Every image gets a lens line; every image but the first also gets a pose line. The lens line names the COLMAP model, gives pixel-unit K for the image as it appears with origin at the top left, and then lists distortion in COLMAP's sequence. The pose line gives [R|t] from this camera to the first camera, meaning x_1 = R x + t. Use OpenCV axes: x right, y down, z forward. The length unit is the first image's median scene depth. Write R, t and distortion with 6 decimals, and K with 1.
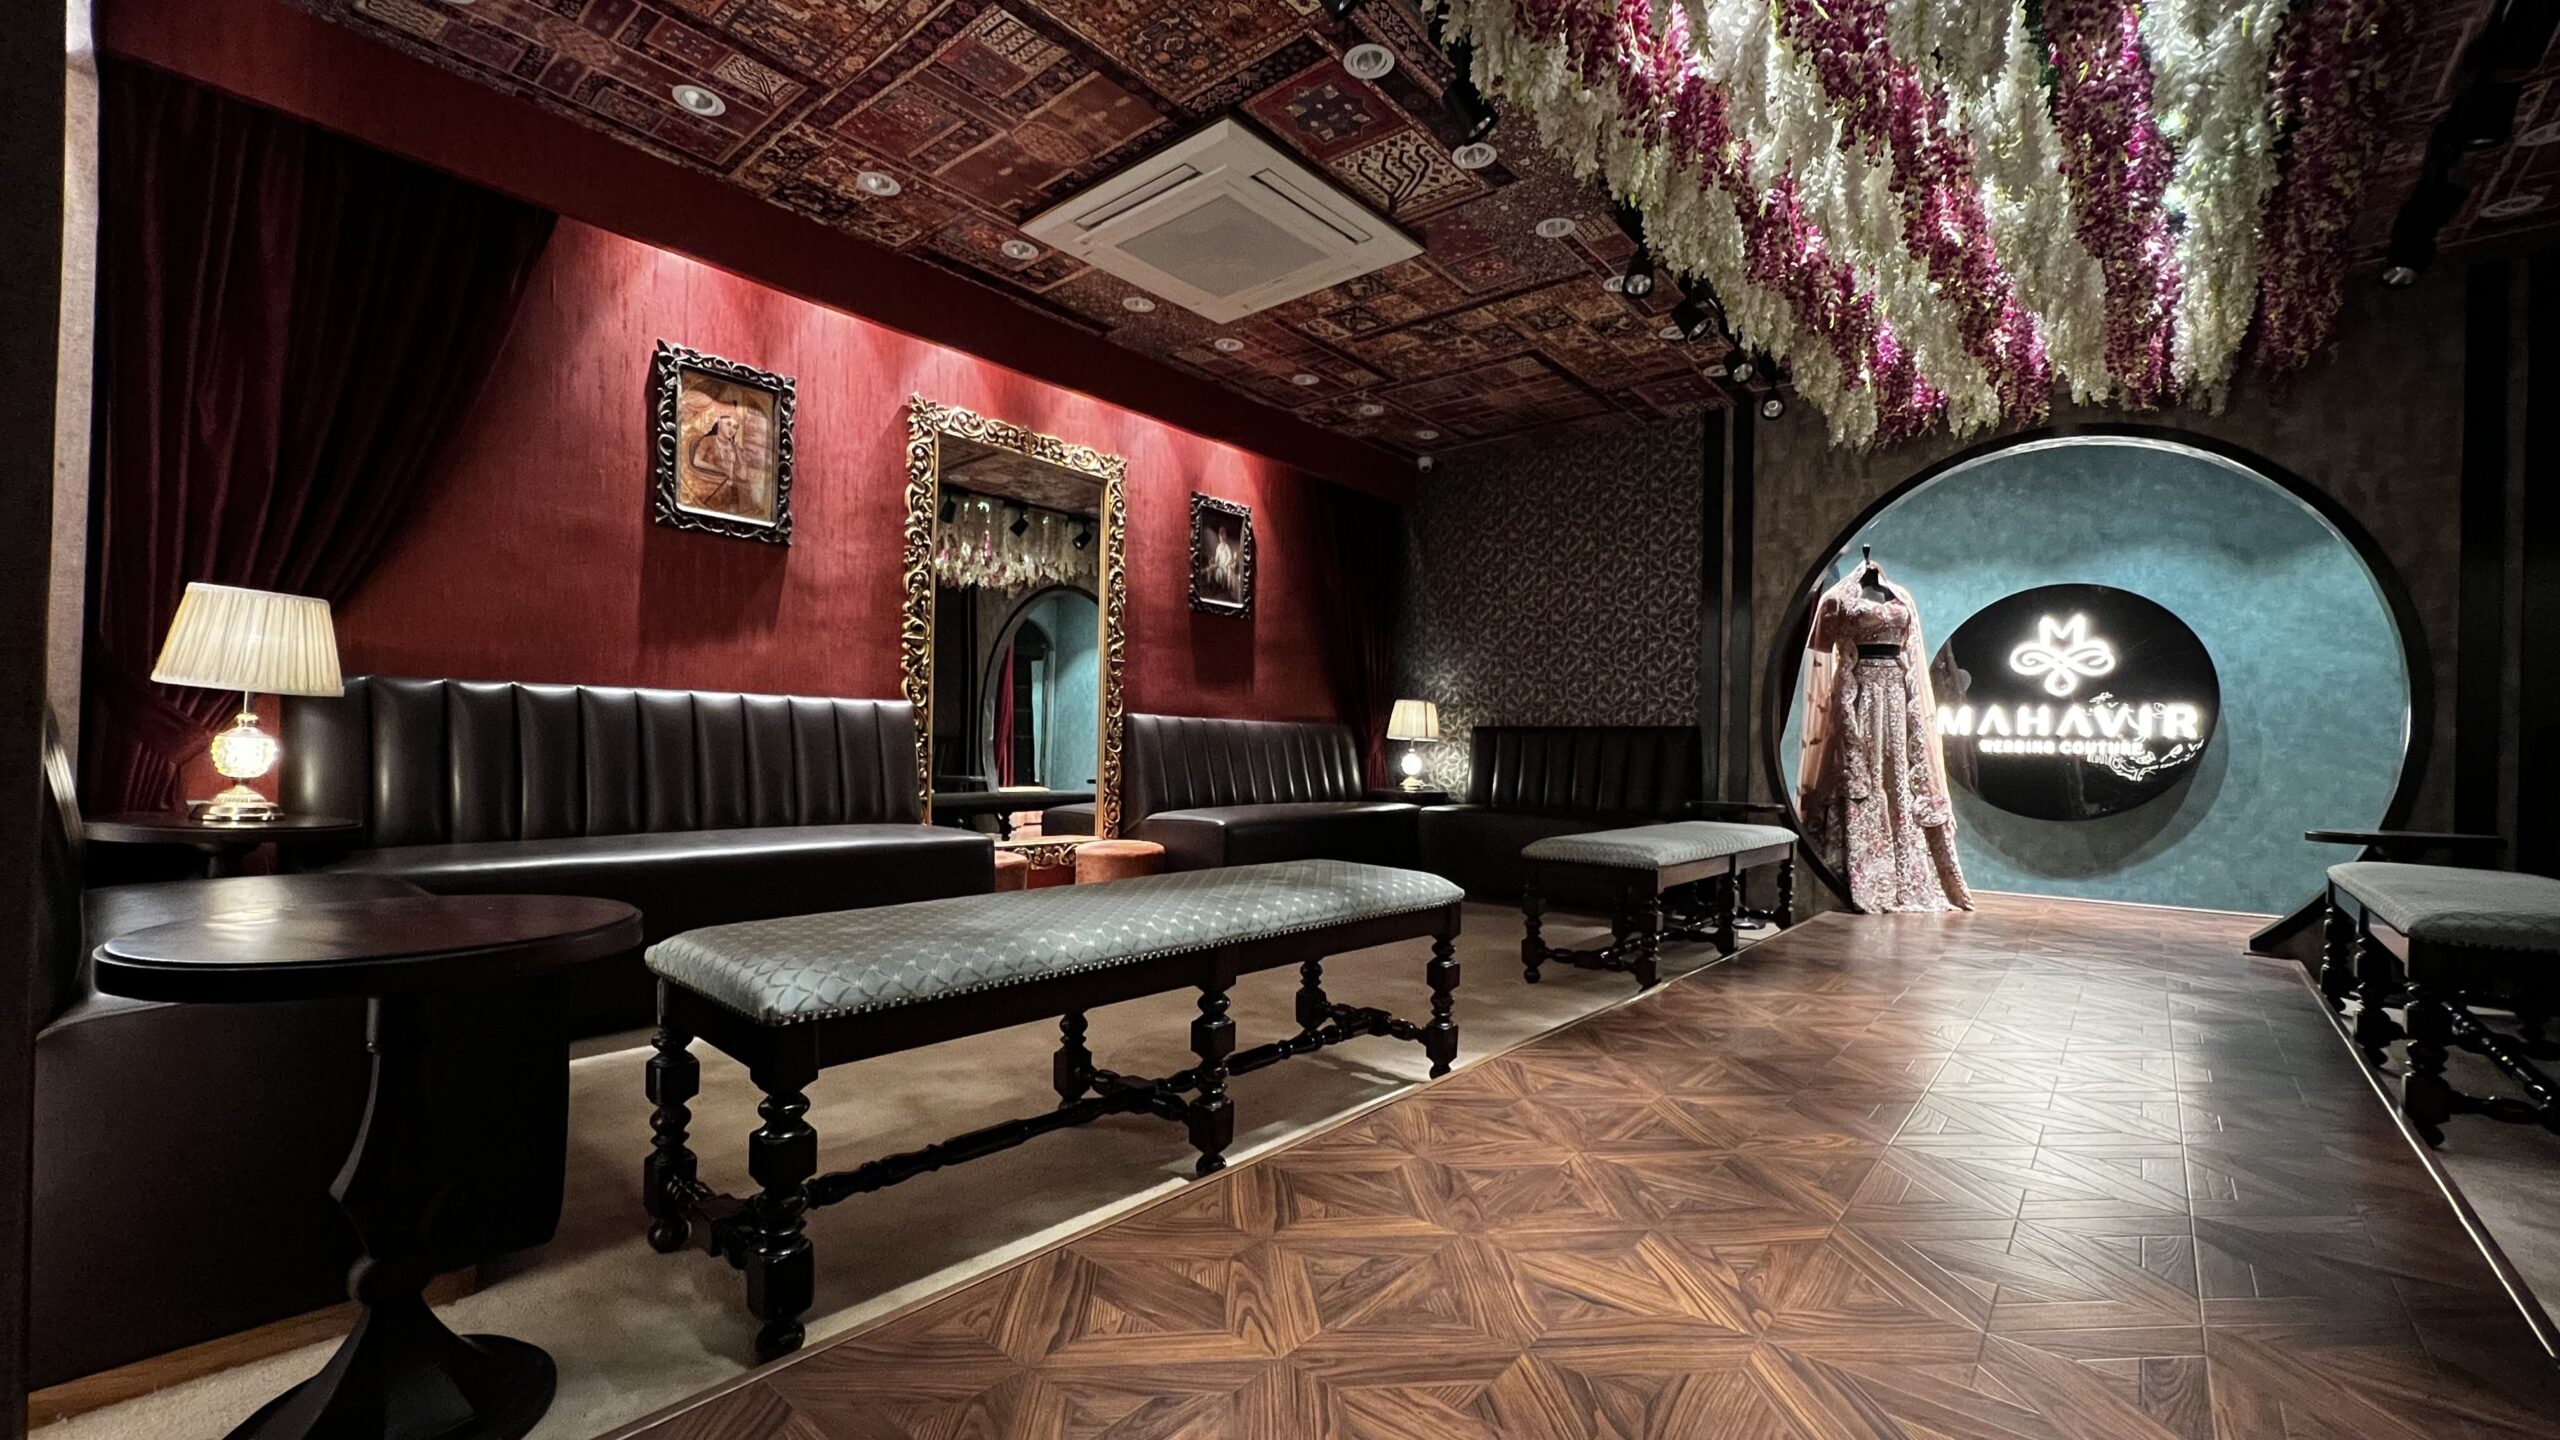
lens RADIAL K [[1031.7, 0, 1277.0], [0, 1031.7, 754.6], [0, 0, 1]] dist [-0.002596, -0.001145]
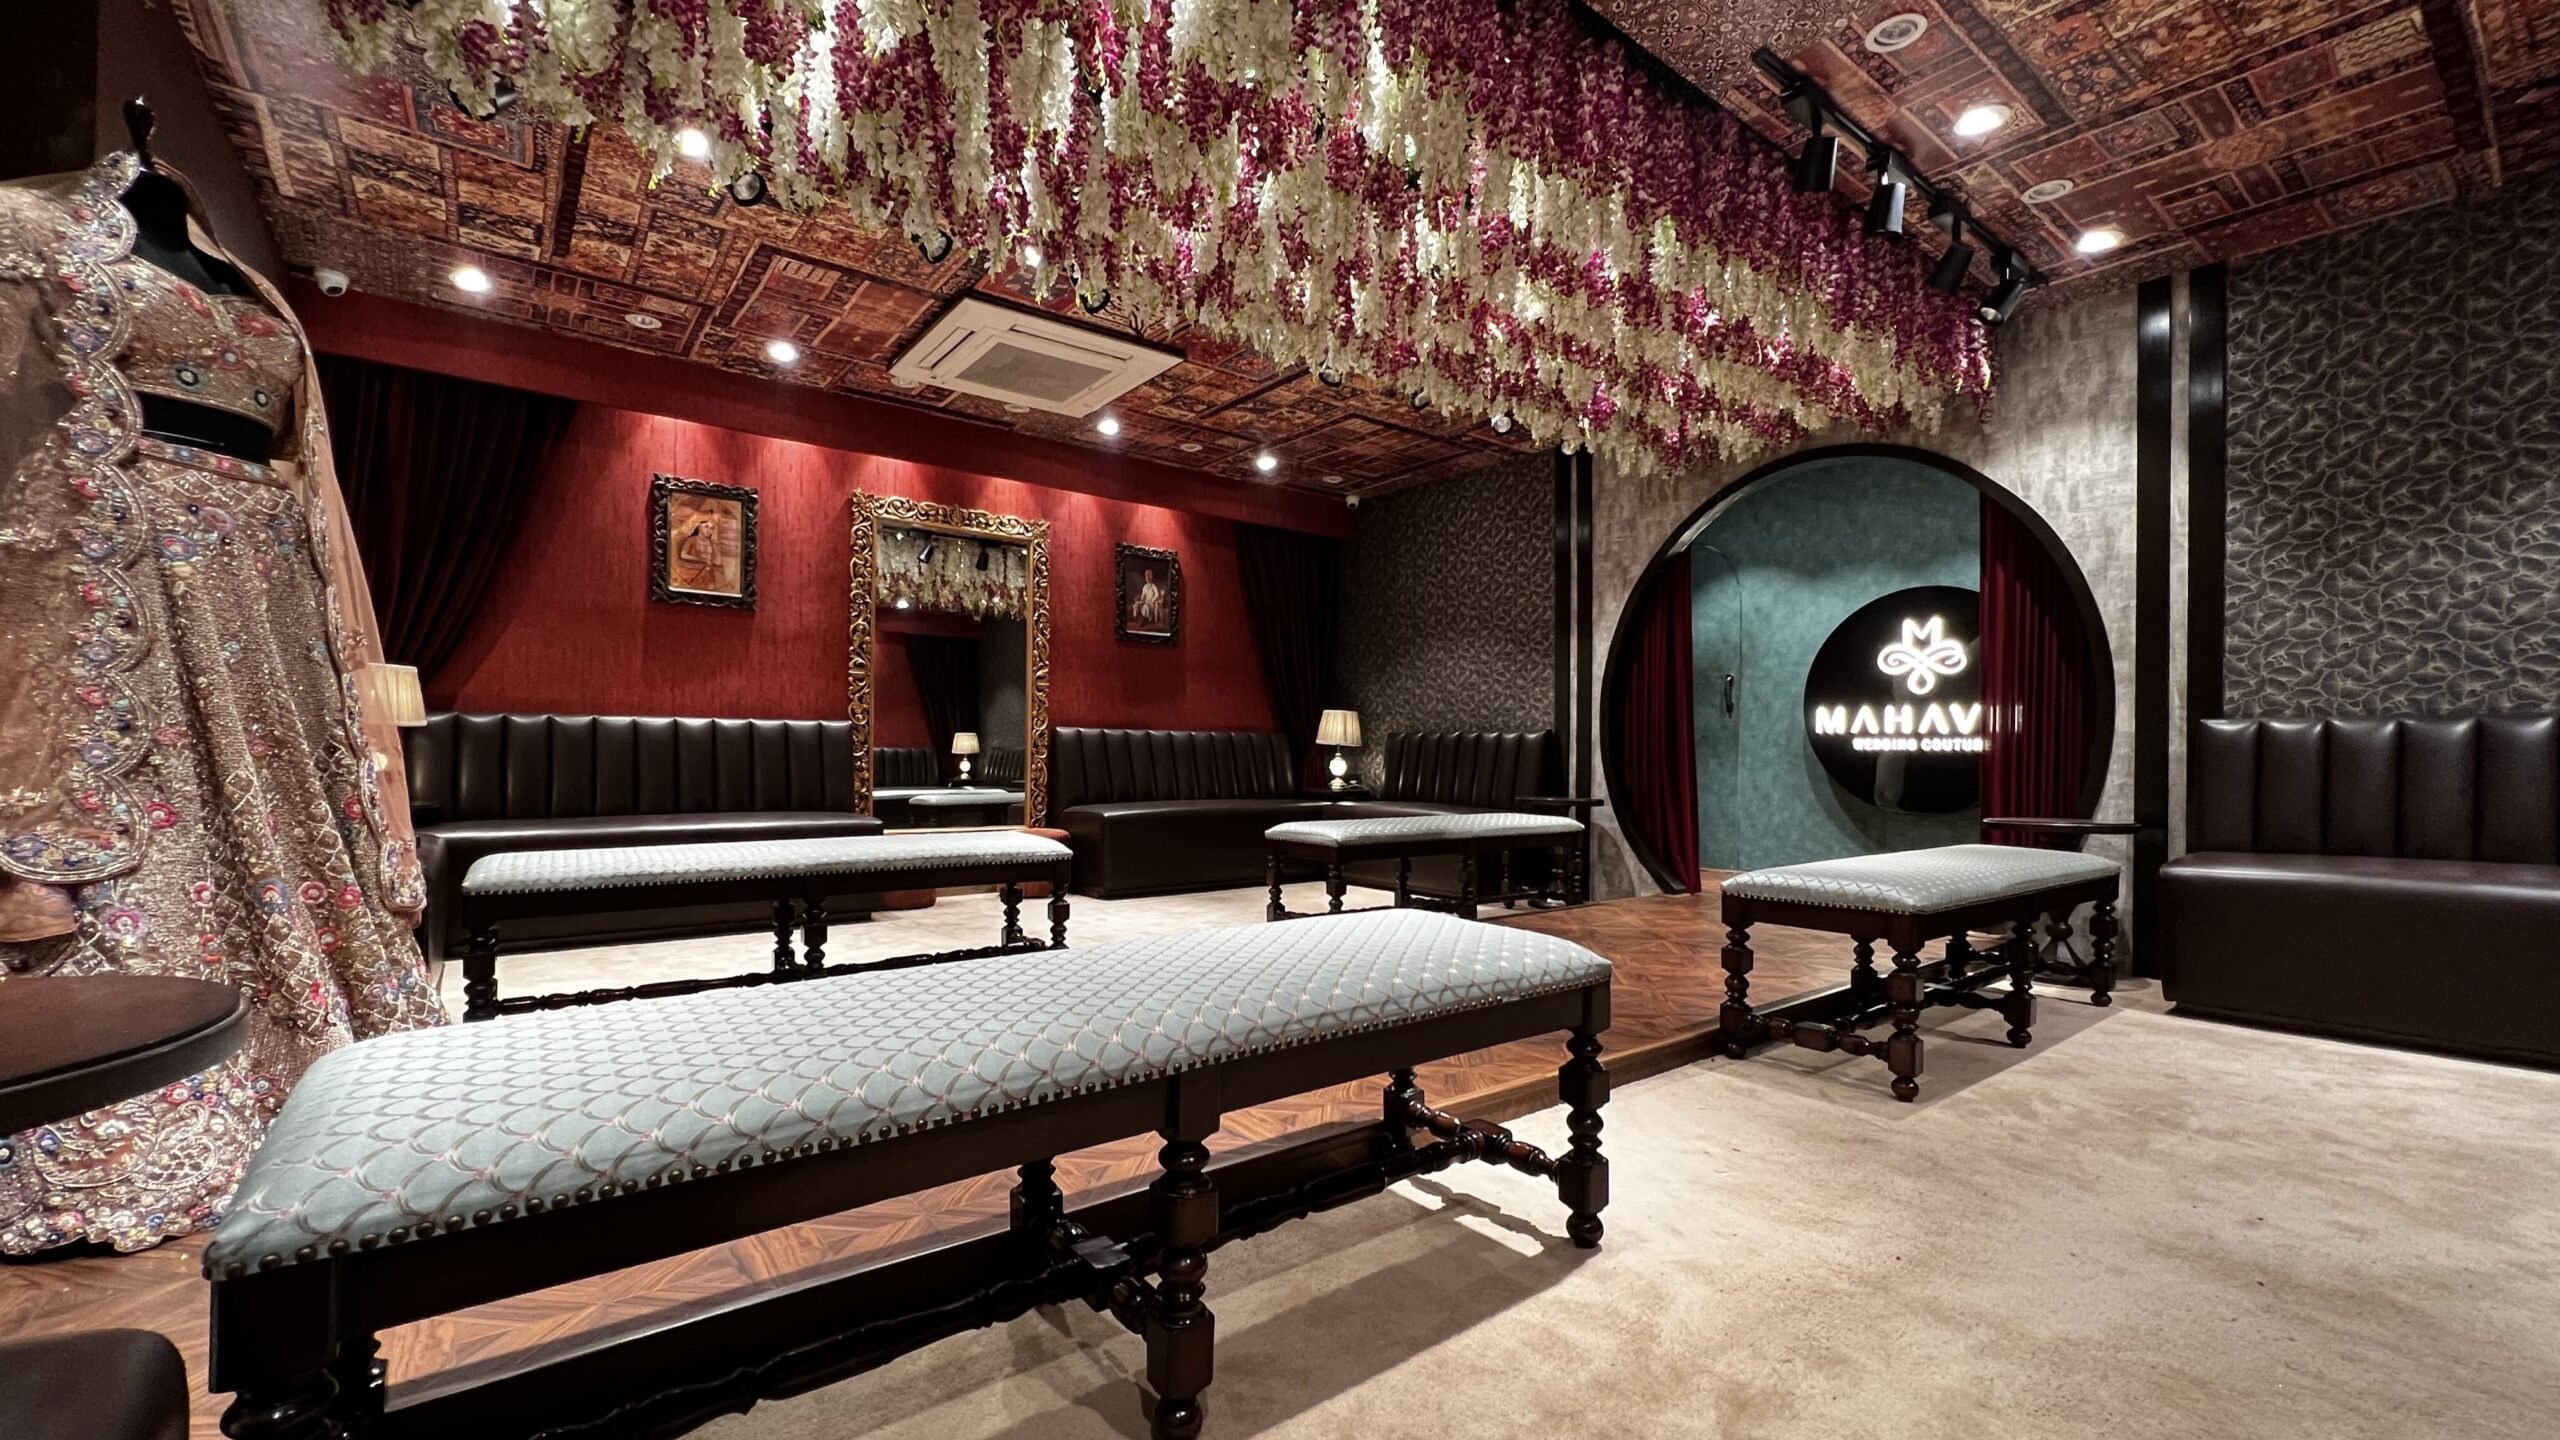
lens RADIAL K [[1031.7, 0, 1287.3], [0, 1031.7, 756.9], [0, 0, 1]] dist [-0.002596, -0.001145]
pose [[0.979700, -0.010174, -0.200211, 0.367316], [0.009092, 0.999939, -0.006324, 0.006732], [0.200263, 0.004376, 0.979732, -0.154003]]
